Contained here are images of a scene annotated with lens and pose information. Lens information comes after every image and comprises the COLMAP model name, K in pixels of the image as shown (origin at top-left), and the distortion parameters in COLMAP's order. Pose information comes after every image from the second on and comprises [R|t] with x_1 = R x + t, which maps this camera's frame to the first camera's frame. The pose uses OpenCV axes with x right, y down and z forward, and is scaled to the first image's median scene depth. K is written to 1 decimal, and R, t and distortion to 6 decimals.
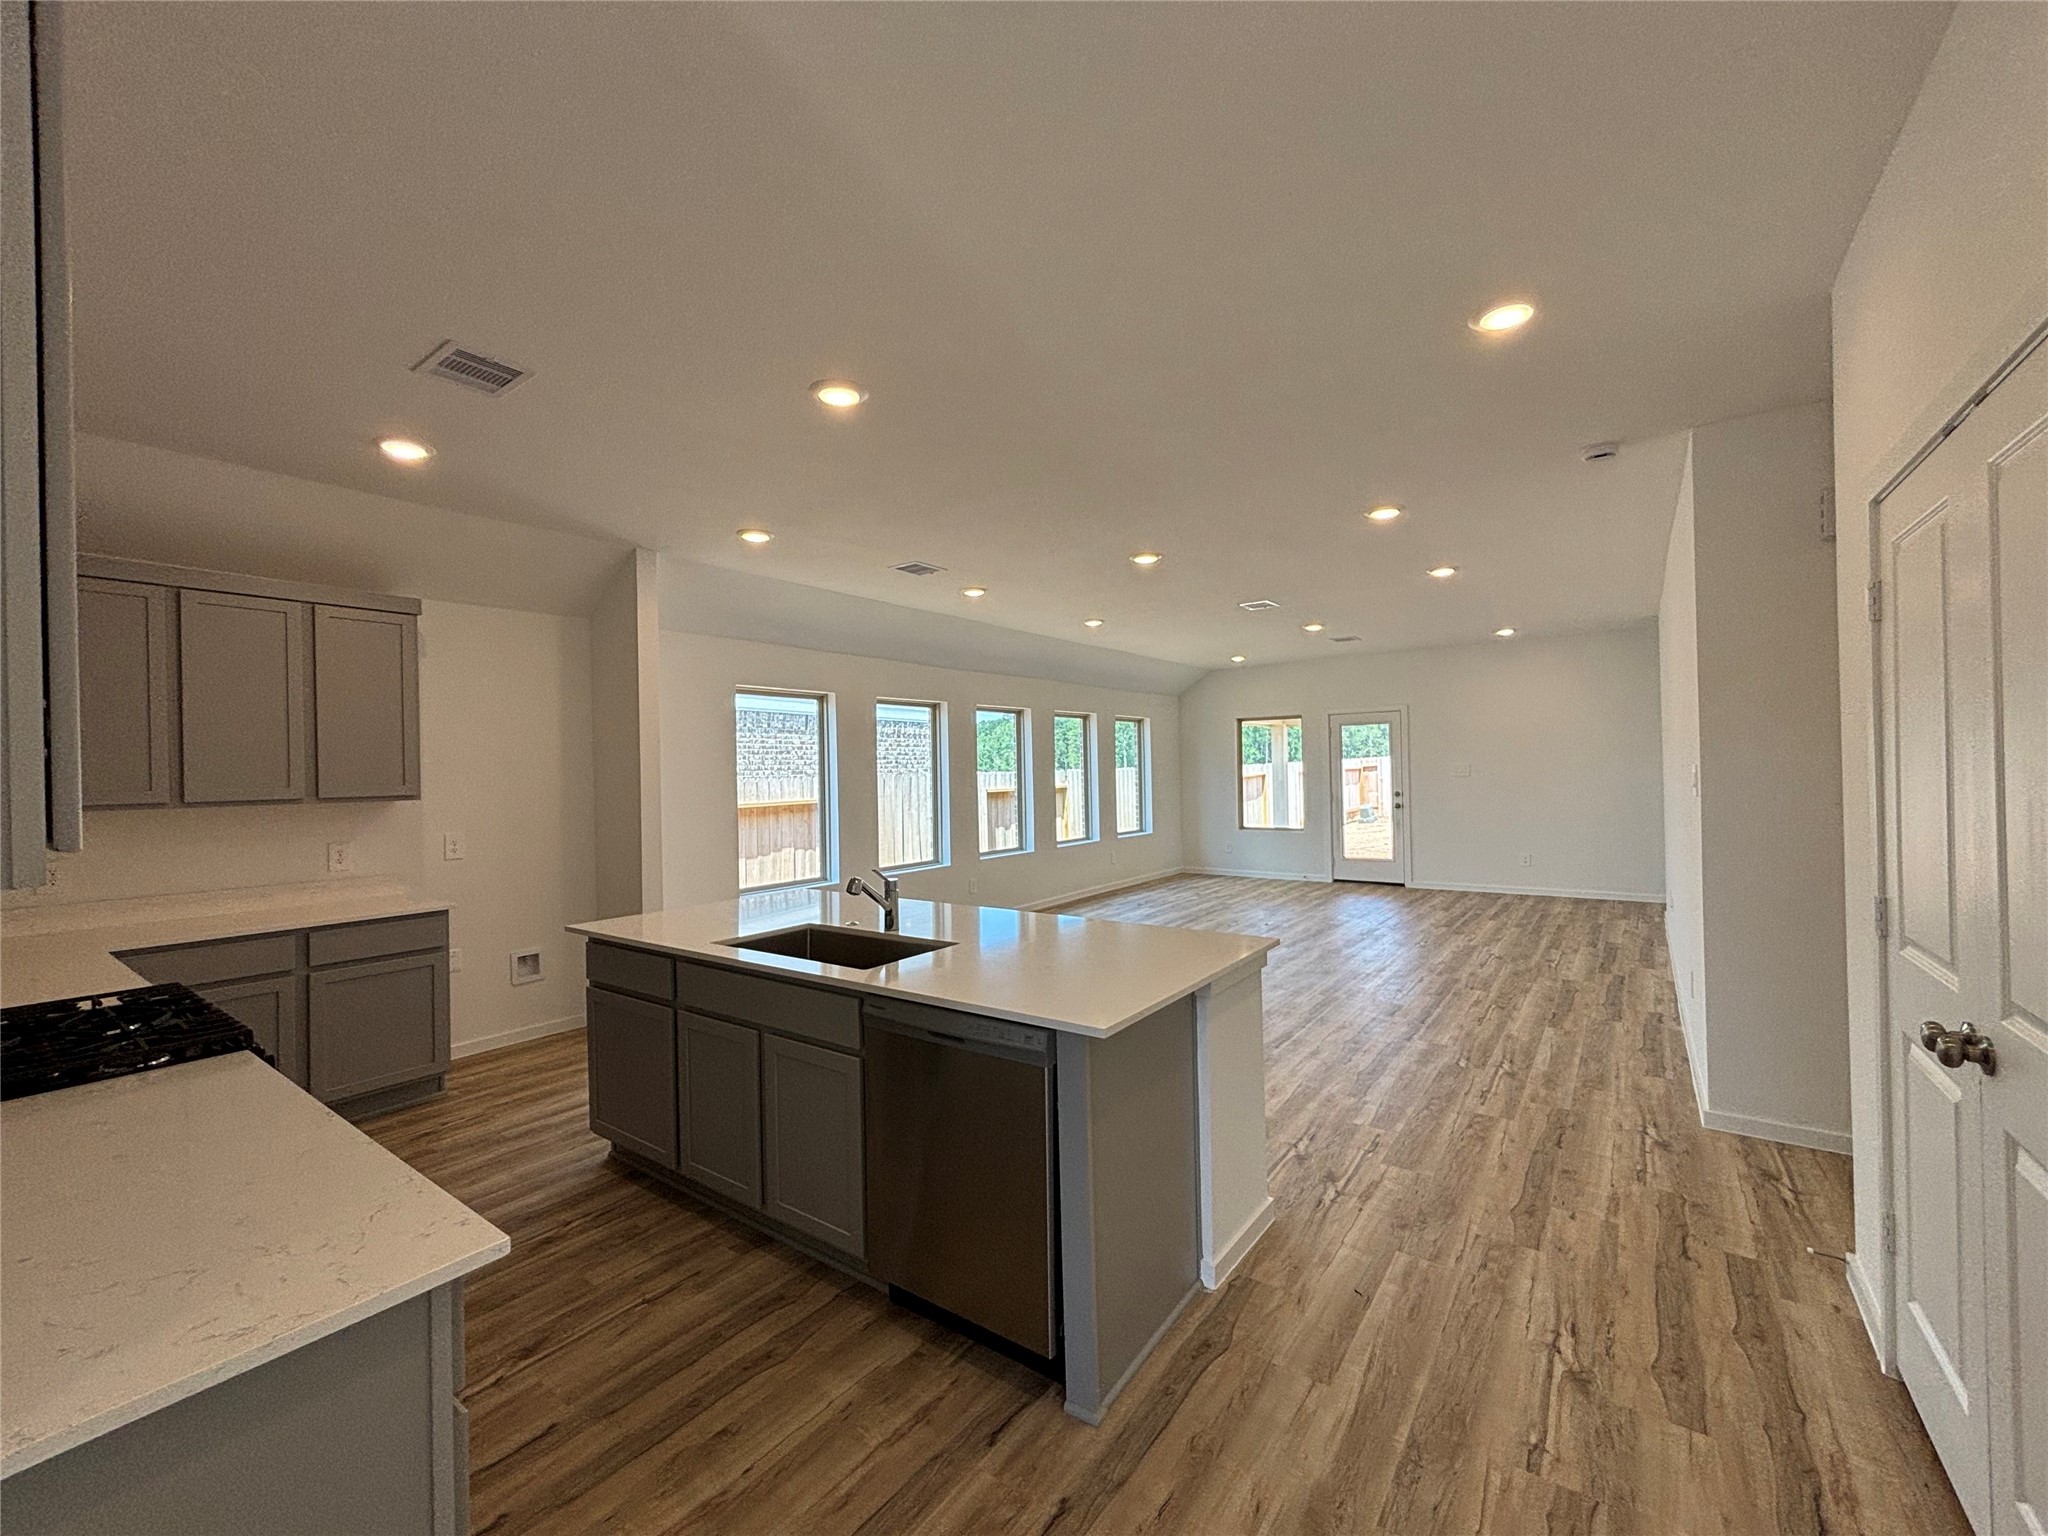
lens RADIAL K [[833.9, 0, 1024.0], [0, 833.9, 768.0], [0, 0, 1]] dist [0.002303, 0.000677]
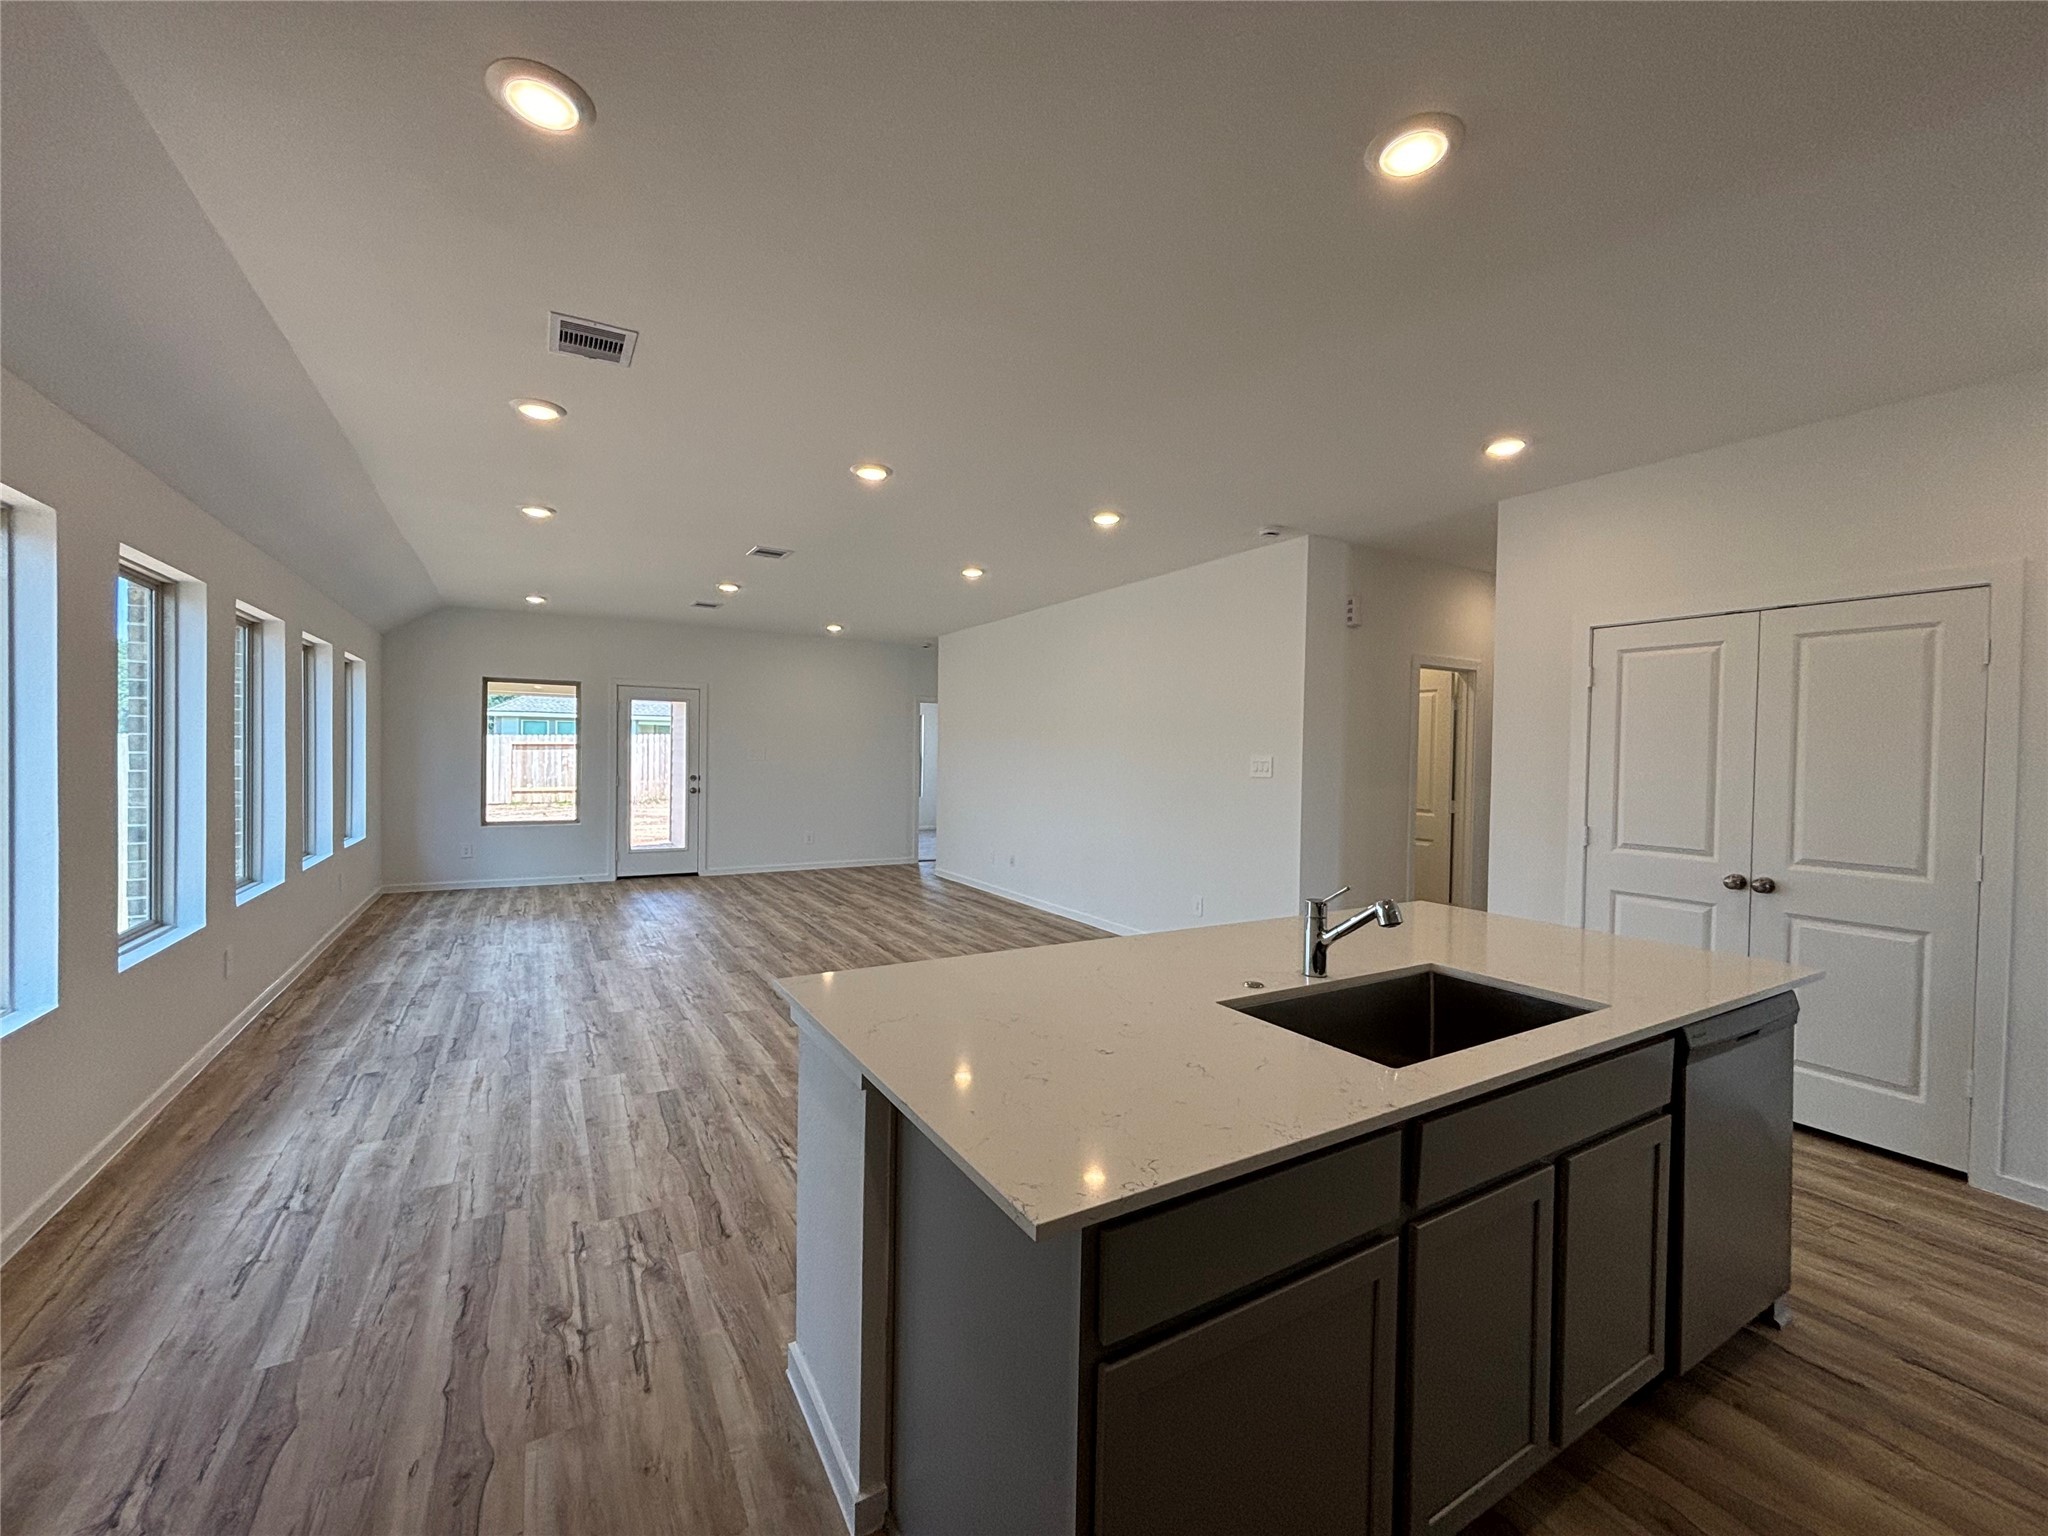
lens RADIAL K [[833.9, 0, 1024.0], [0, 833.9, 768.0], [0, 0, 1]] dist [0.002303, 0.000677]
pose [[0.395676, 0.009767, 0.918338, -0.510720], [-0.026071, 0.999660, 0.000601, 0.018716], [-0.918020, -0.024180, 0.395796, 0.557845]]
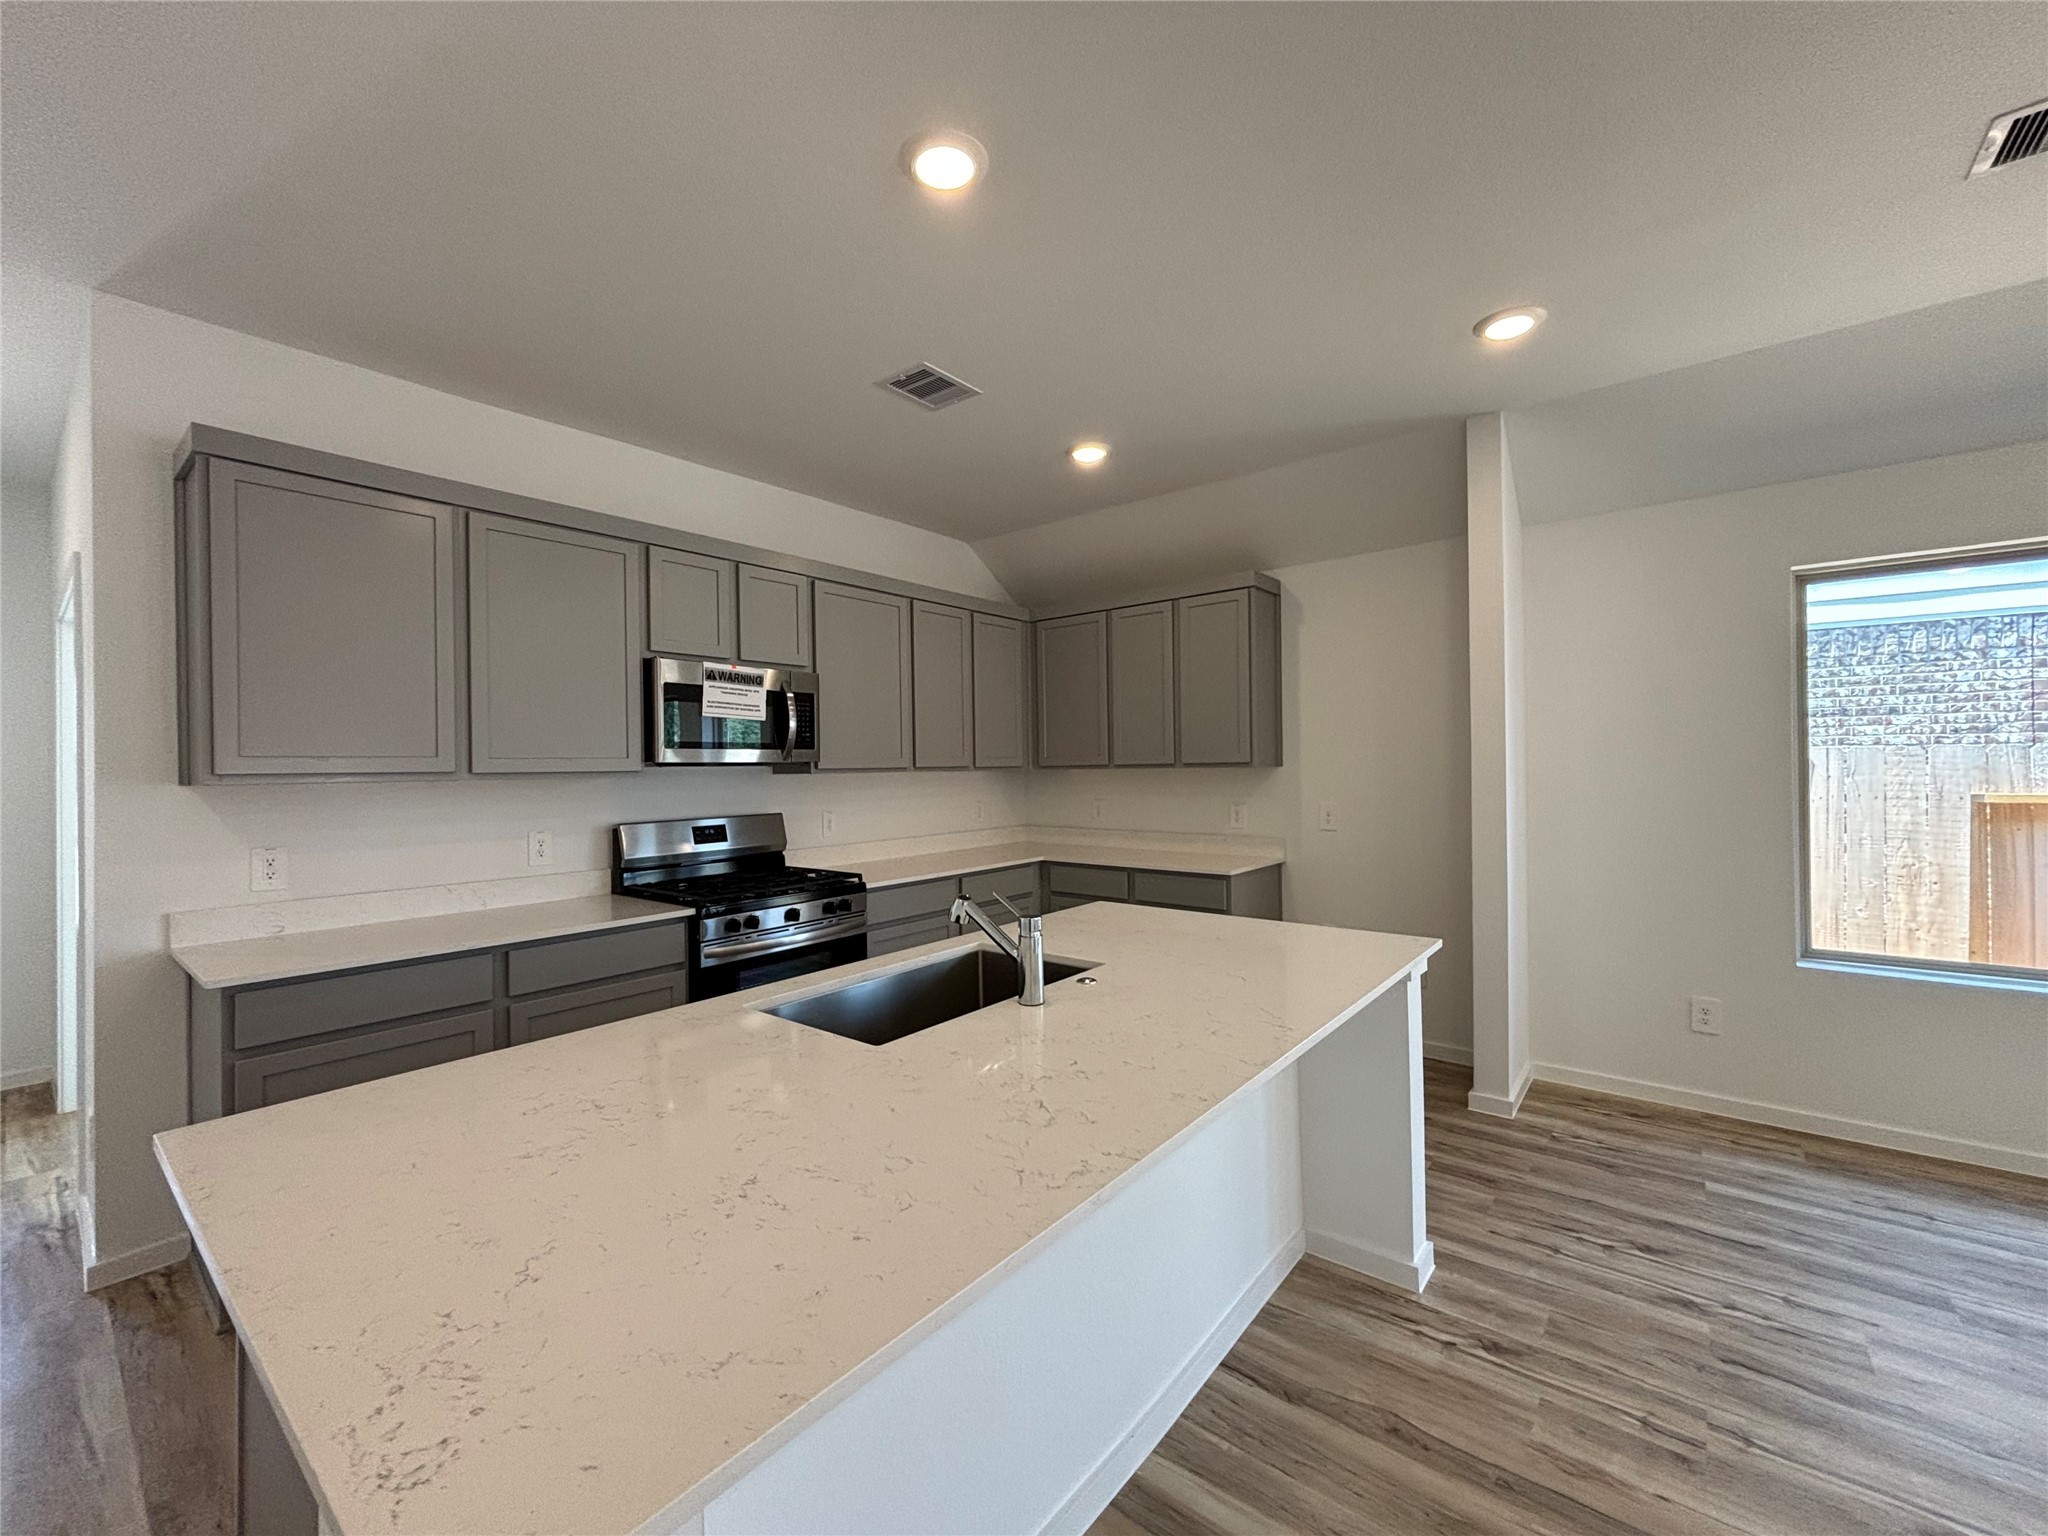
lens RADIAL K [[888.2, 0, 1021.0], [0, 888.2, 768.5], [0, 0, 1]] dist [-0.001325, 0.000081]
pose [[-0.046058, 0.029595, -0.998500, 0.292430], [0.019053, 0.999405, 0.028743, 0.002265], [0.998757, -0.017701, -0.046595, 0.599060]]
